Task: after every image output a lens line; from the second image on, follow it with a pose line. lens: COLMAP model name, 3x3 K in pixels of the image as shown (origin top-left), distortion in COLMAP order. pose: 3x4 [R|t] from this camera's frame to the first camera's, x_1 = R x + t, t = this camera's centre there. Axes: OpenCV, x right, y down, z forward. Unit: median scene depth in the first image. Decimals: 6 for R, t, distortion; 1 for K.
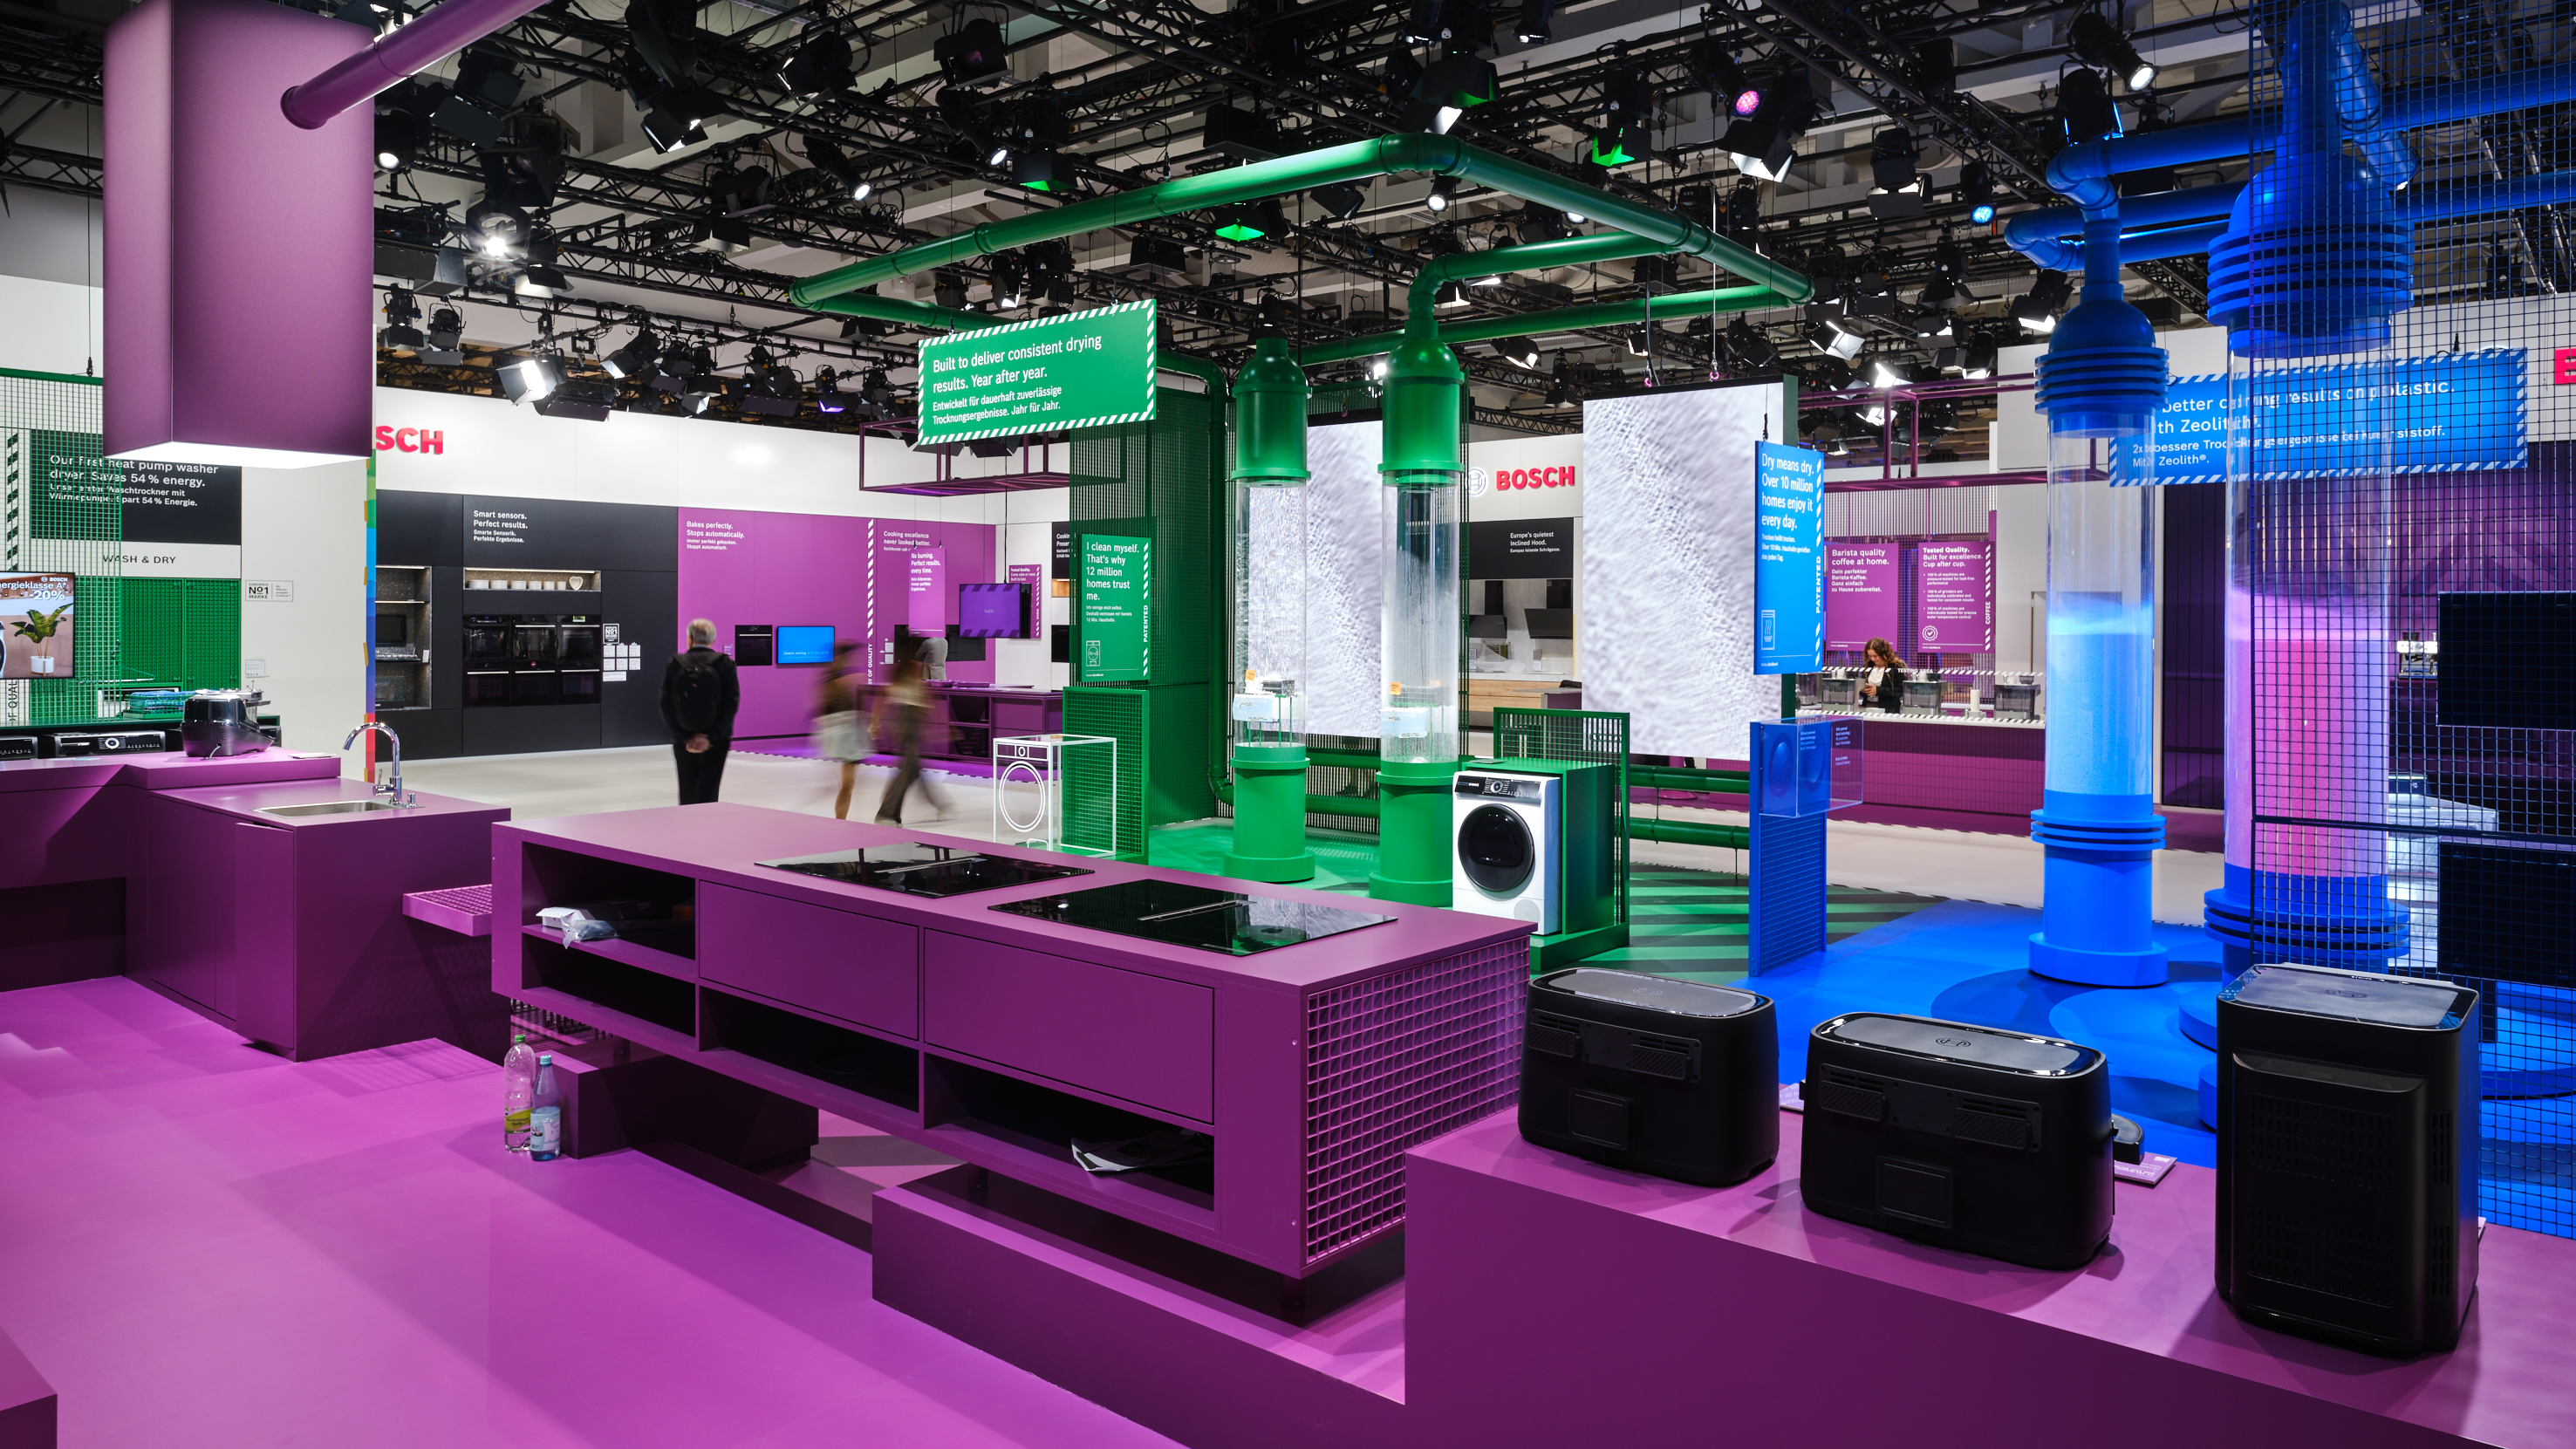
lens RADIAL K [[1593.3, 0, 1288.2], [0, 1593.3, 622.0], [0, 0, 1]] dist [-0.000831, 0.000150]
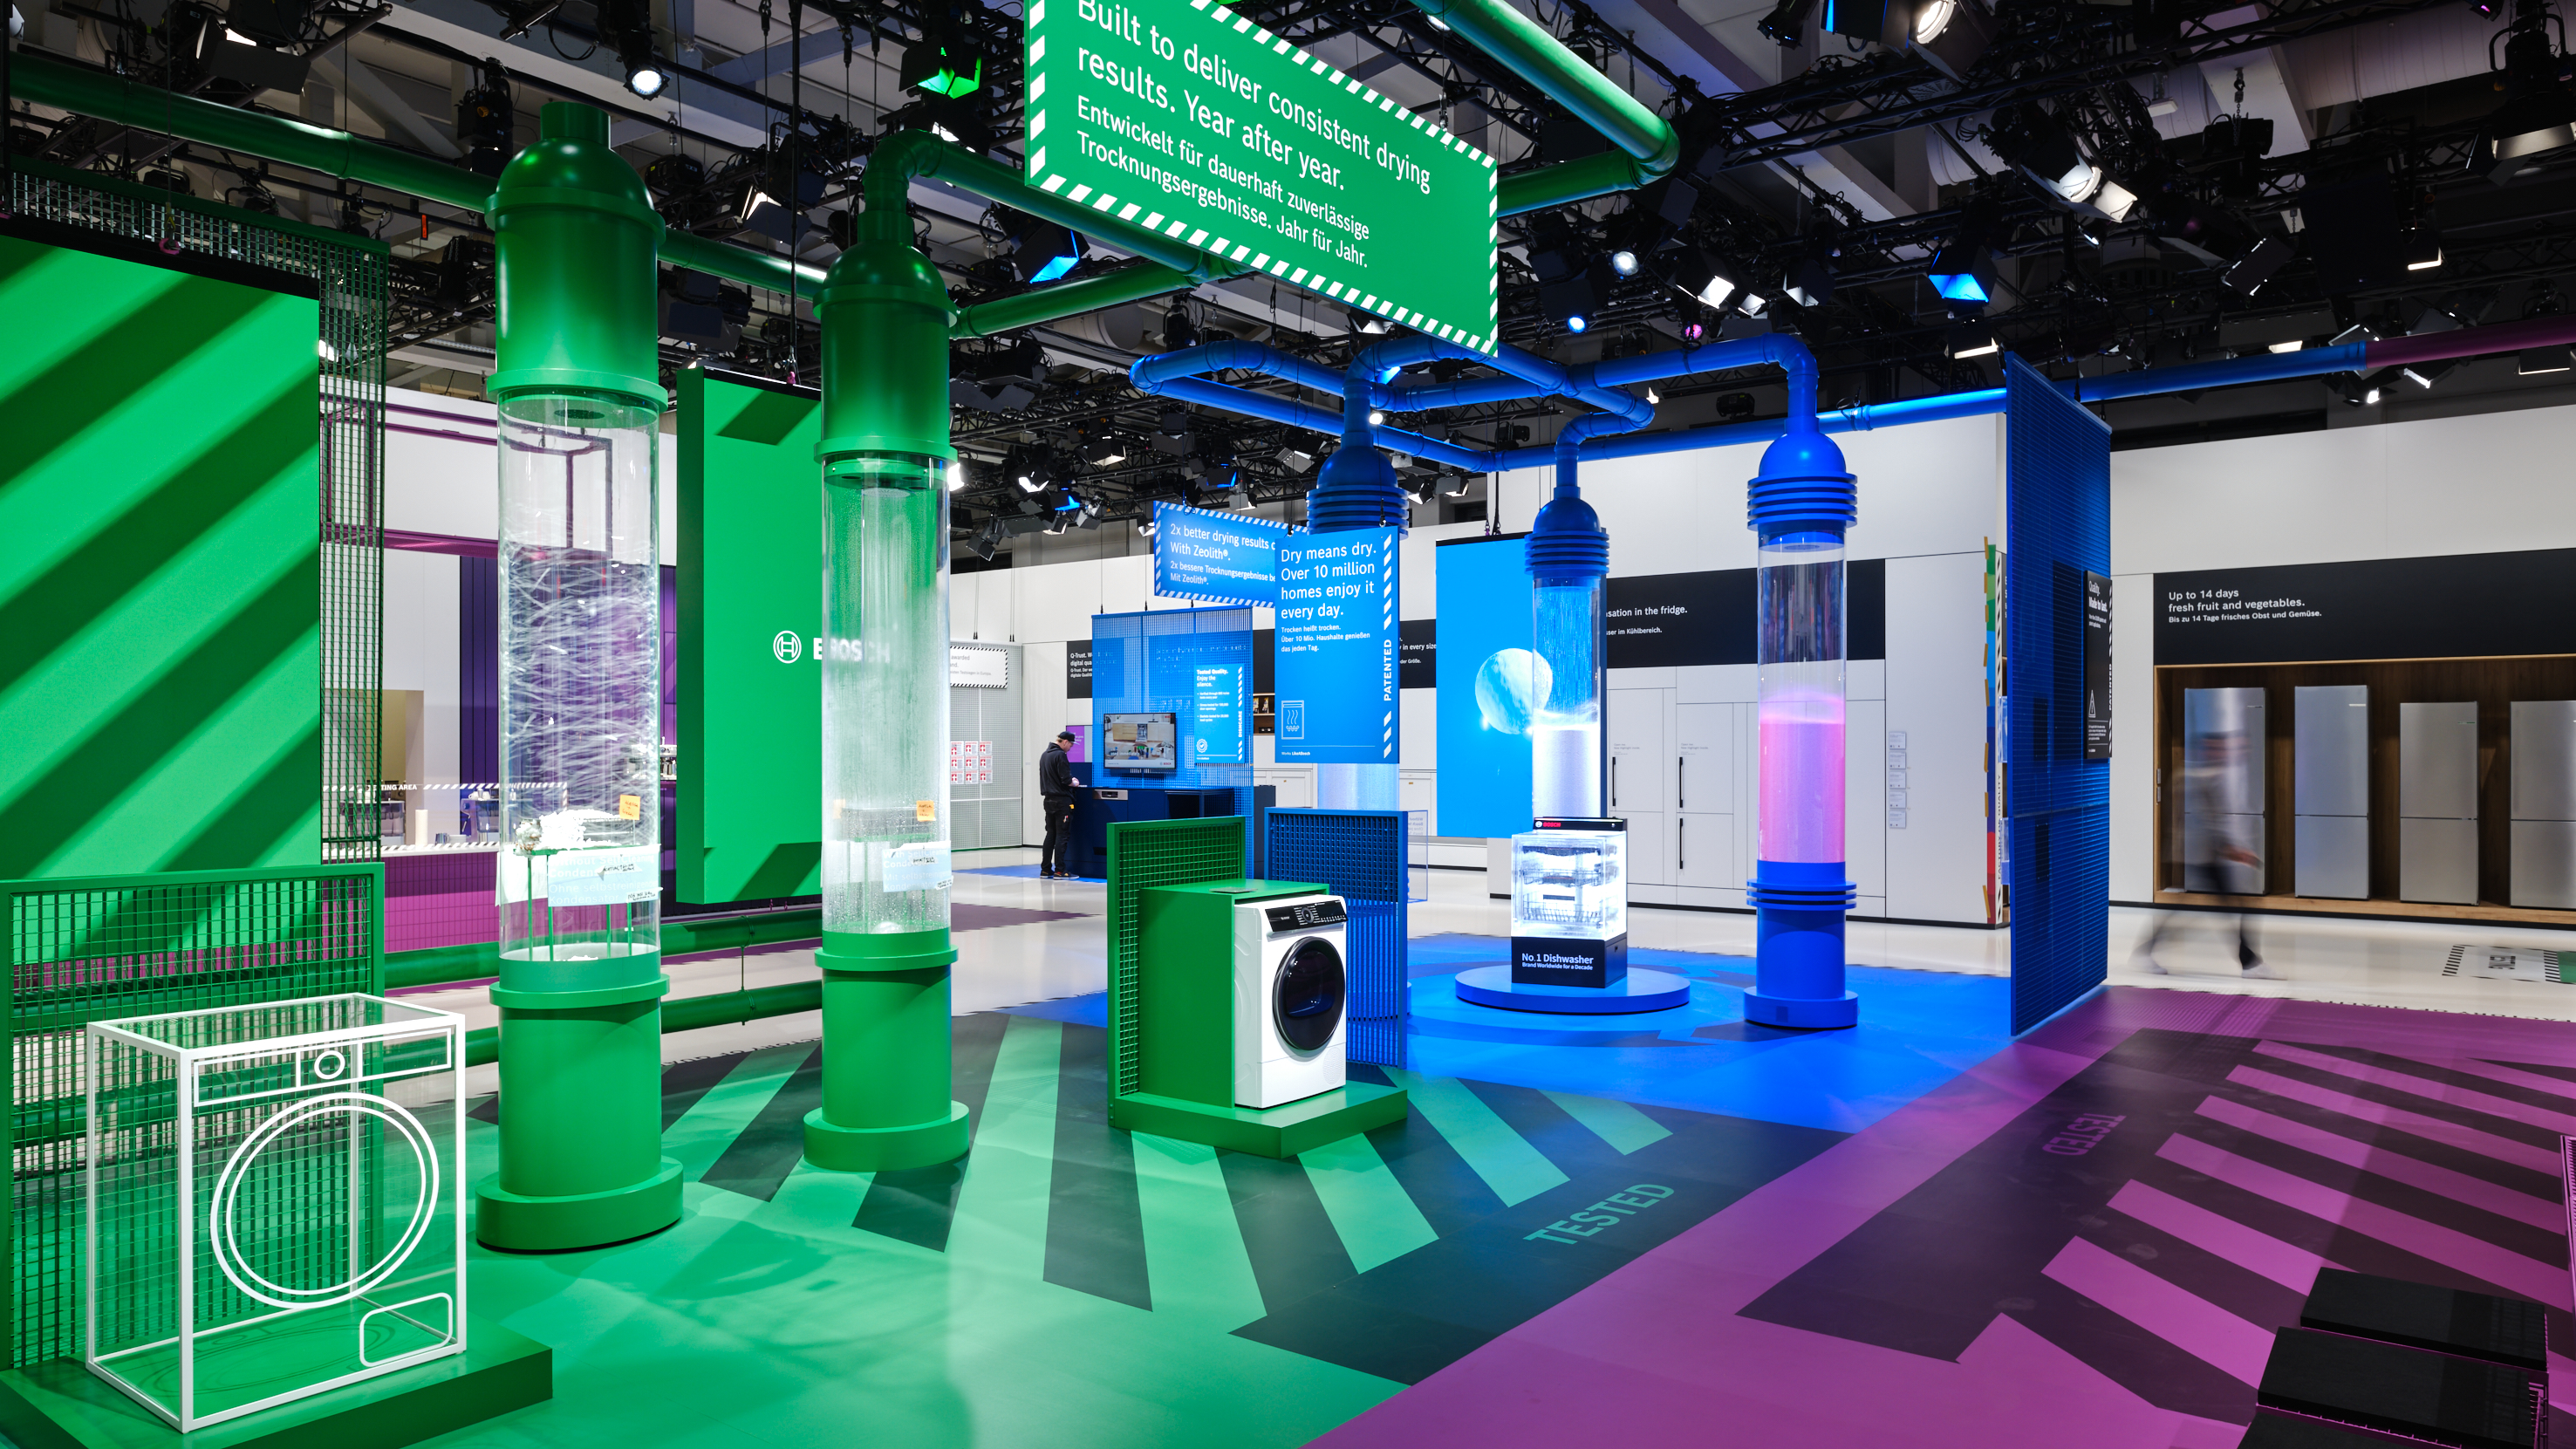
lens RADIAL K [[1634.2, 0, 1294.3], [0, 1634.2, 741.5], [0, 0, 1]] dist [0.002122, 0.000566]
pose [[-0.058327, -0.000892, 0.998297, -0.657668], [0.003522, 0.999993, 0.001099, 0.017541], [-0.998291, 0.003581, -0.058324, 1.039091]]
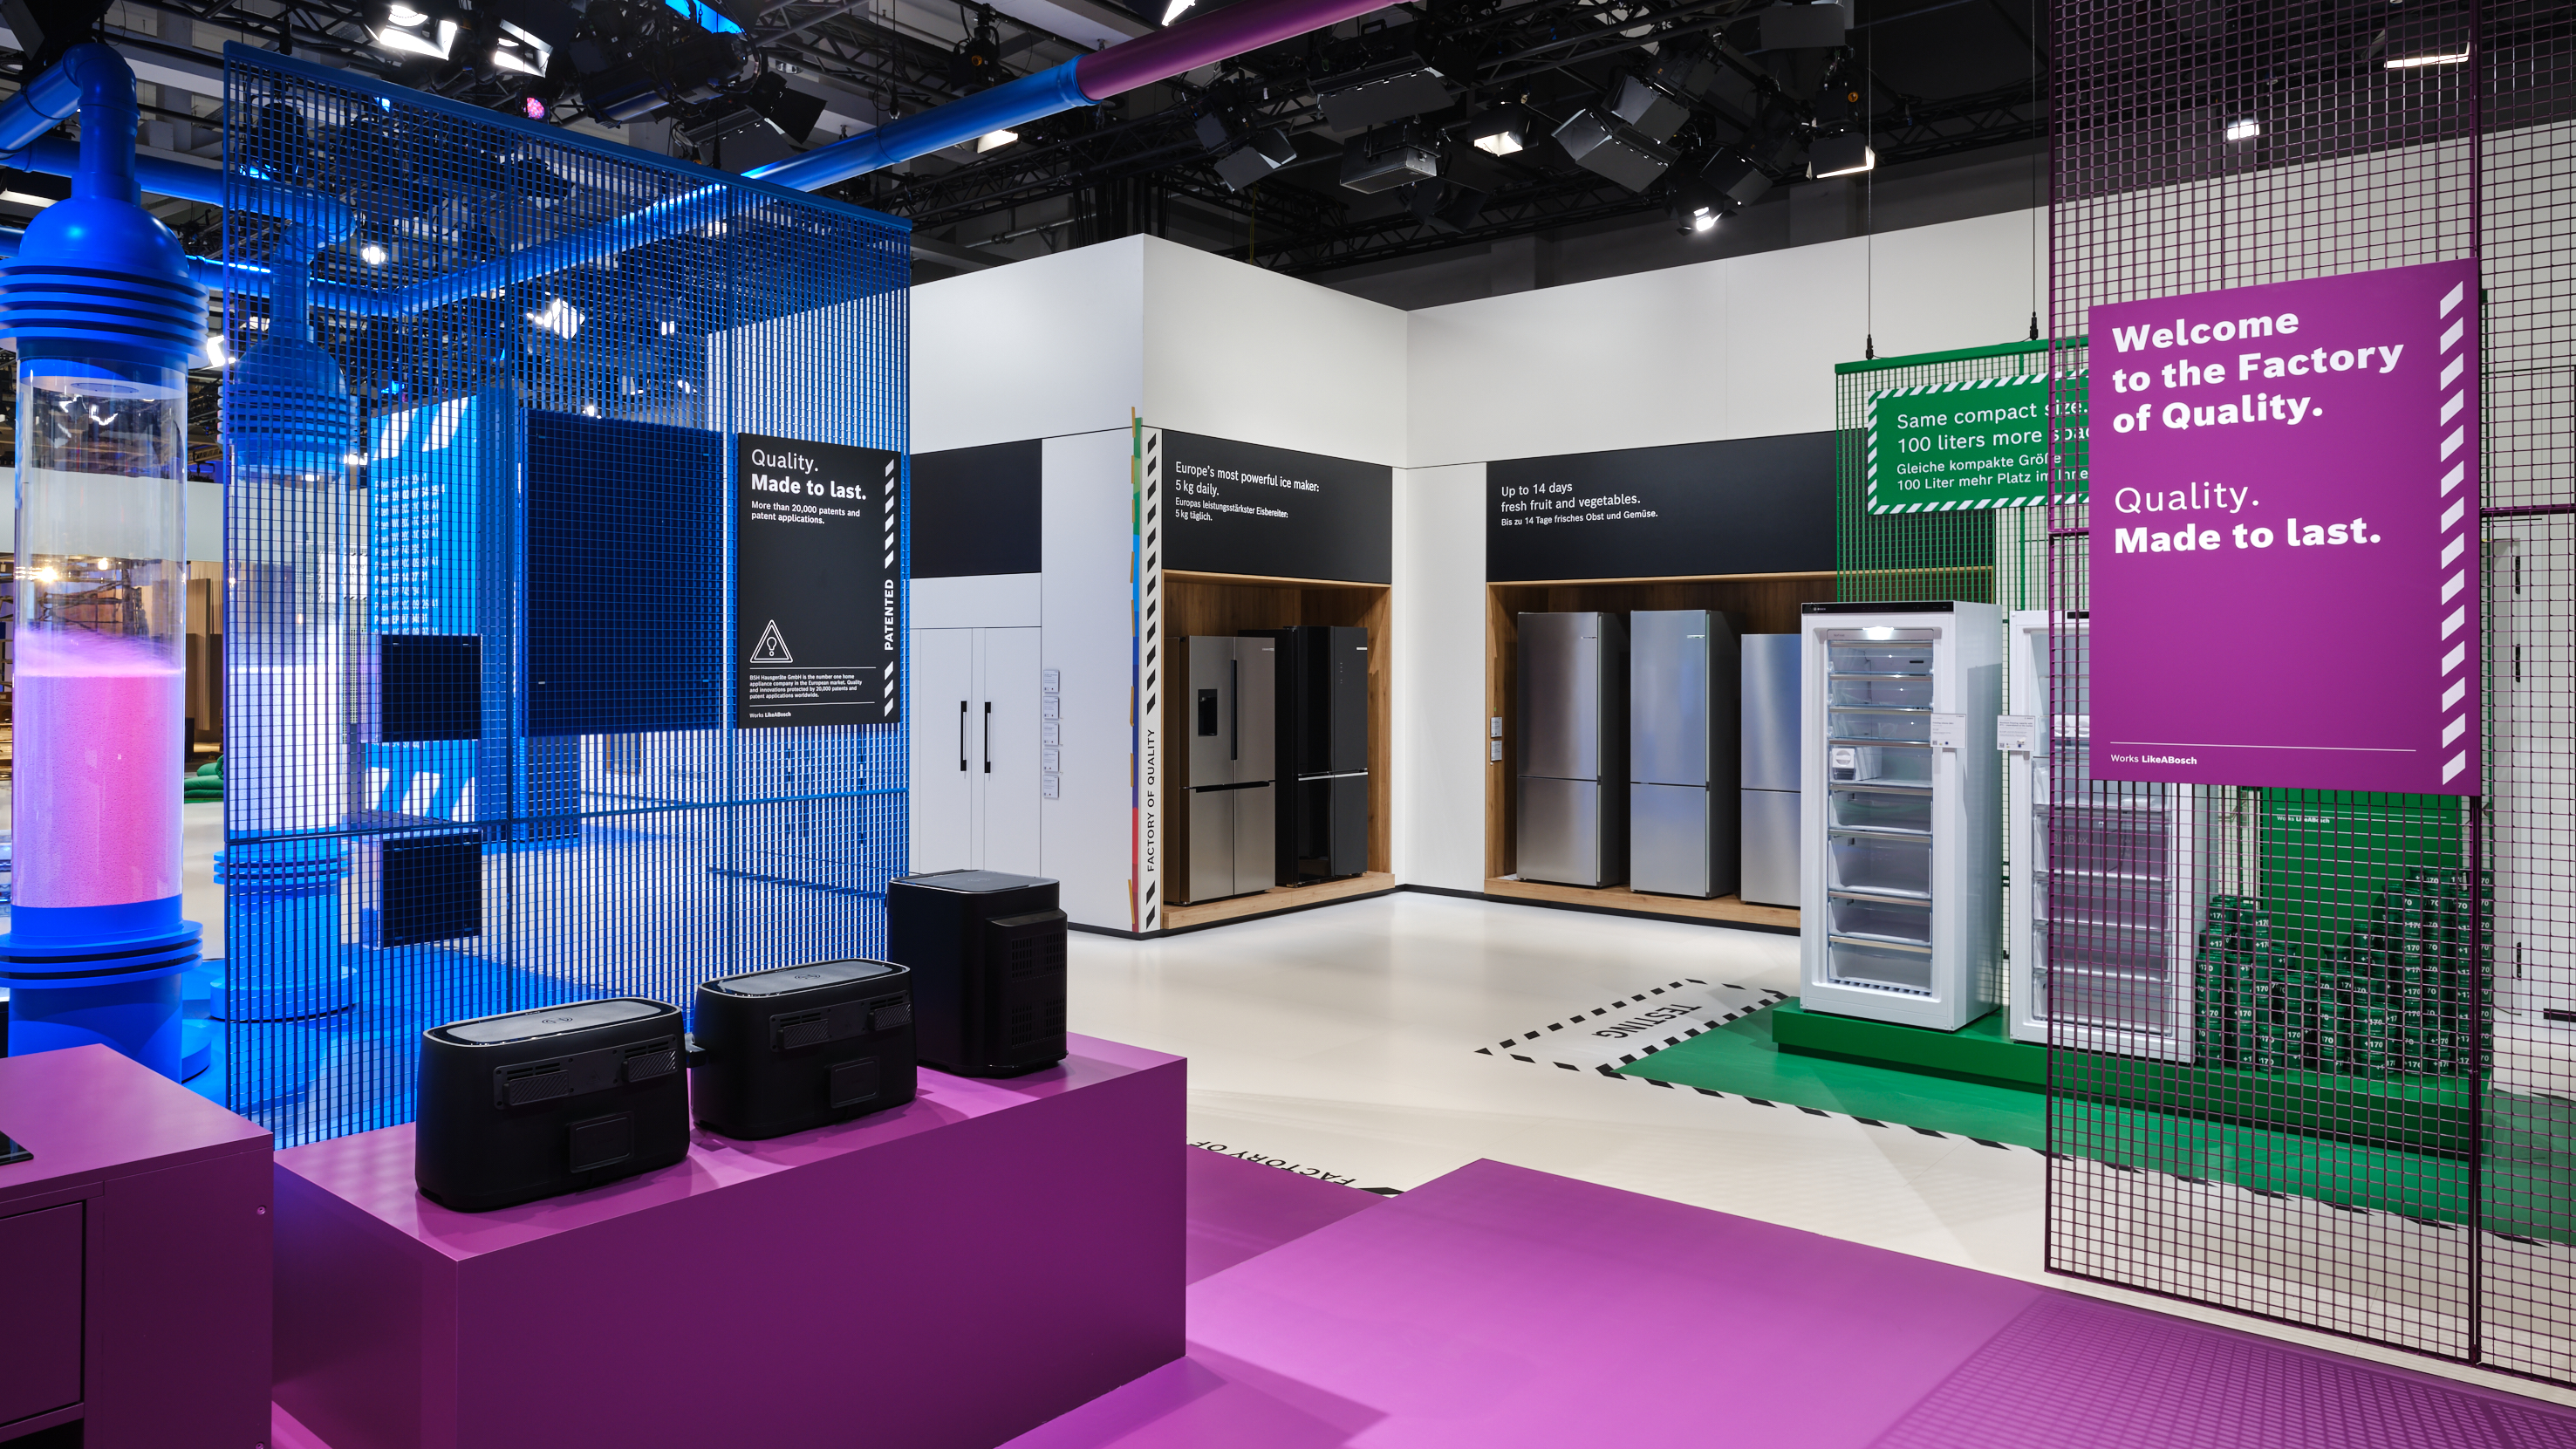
lens RADIAL K [[1599.5, 0, 1290.3], [0, 1599.5, 654.3], [0, 0, 1]] dist [0.002033, 0.000675]
pose [[-0.024169, -0.002839, 0.999704, -0.246243], [-0.002081, 0.999994, 0.002790, -0.004122], [-0.999706, -0.002013, -0.024175, 0.161626]]
